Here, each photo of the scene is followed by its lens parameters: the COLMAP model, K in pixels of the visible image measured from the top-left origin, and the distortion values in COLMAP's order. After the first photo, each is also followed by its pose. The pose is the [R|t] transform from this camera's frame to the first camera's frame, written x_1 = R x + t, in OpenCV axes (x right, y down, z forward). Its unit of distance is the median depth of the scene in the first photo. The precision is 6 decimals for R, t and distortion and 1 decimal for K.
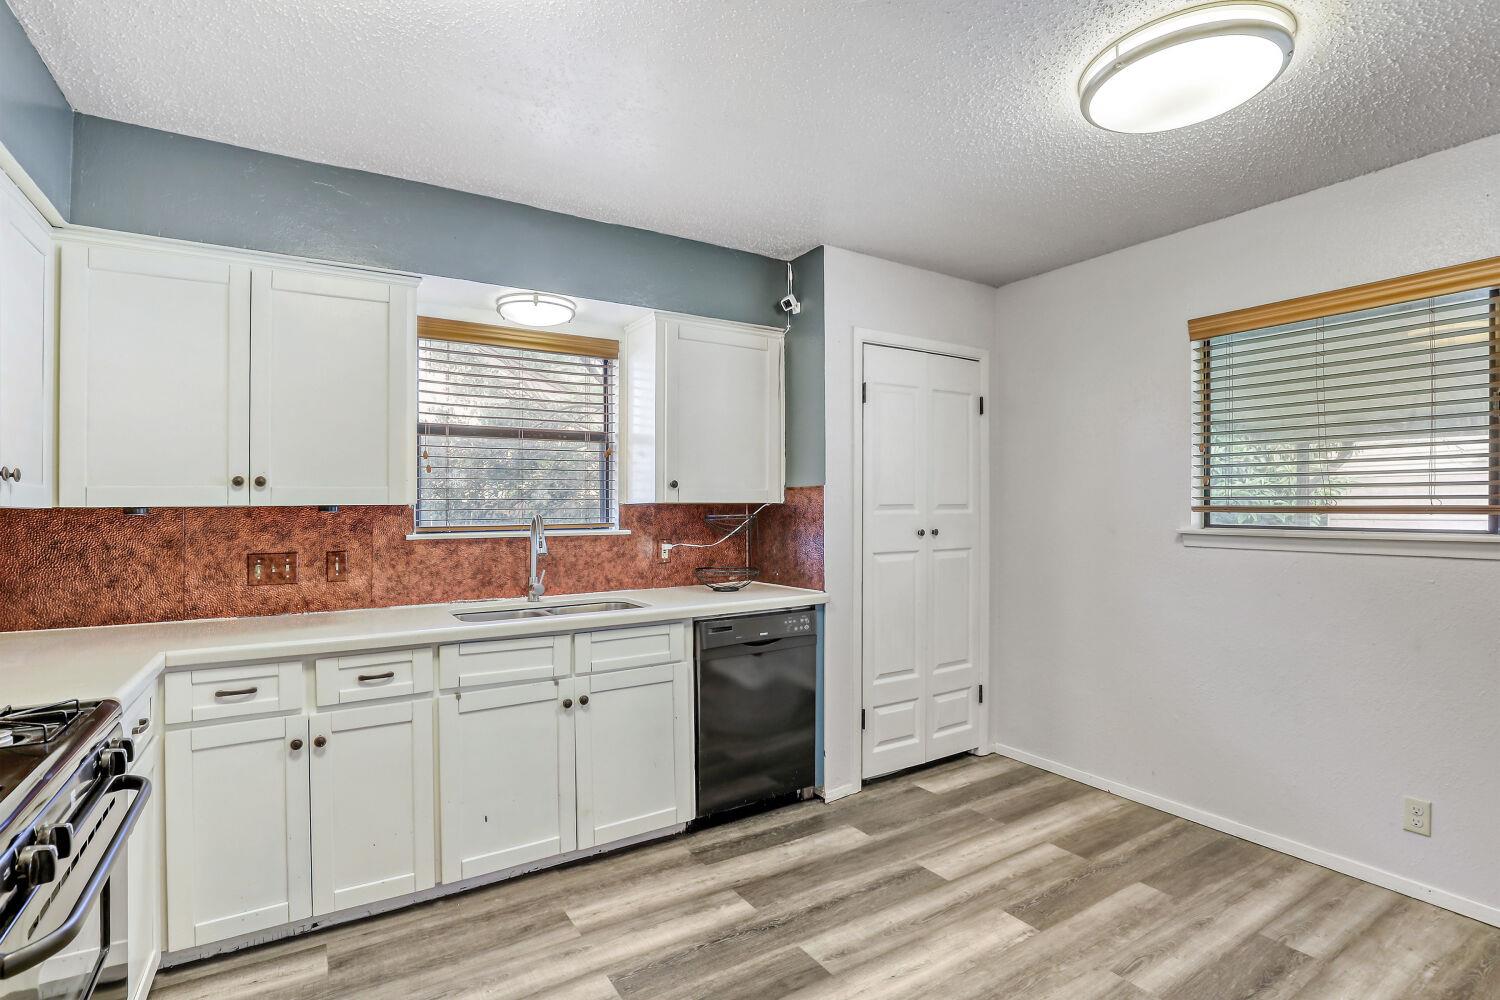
lens RADIAL K [[698.8, 0, 751.4], [0, 698.8, 503.6], [0, 0, 1]] dist [-0.025458, 0.003330]
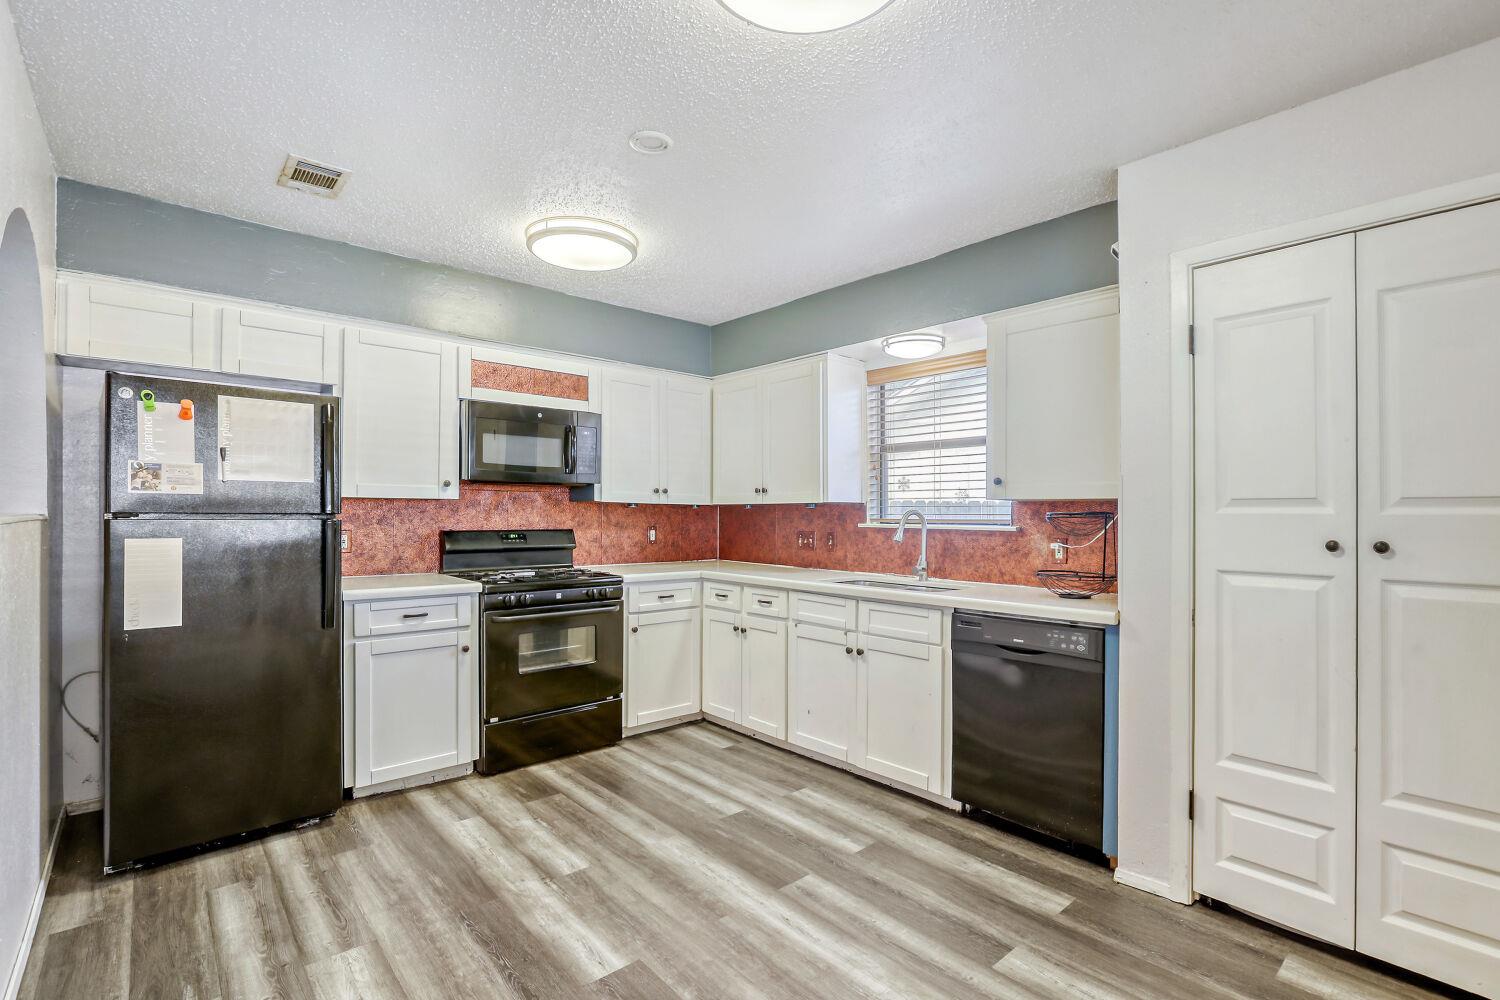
lens RADIAL K [[698.8, 0, 746.1], [0, 698.8, 507.0], [0, 0, 1]] dist [-0.025458, 0.003330]
pose [[0.162283, -0.002167, -0.986742, 0.981351], [-0.001209, 0.999996, -0.002395, 0.014875], [0.986743, 0.001582, 0.162280, 0.565469]]
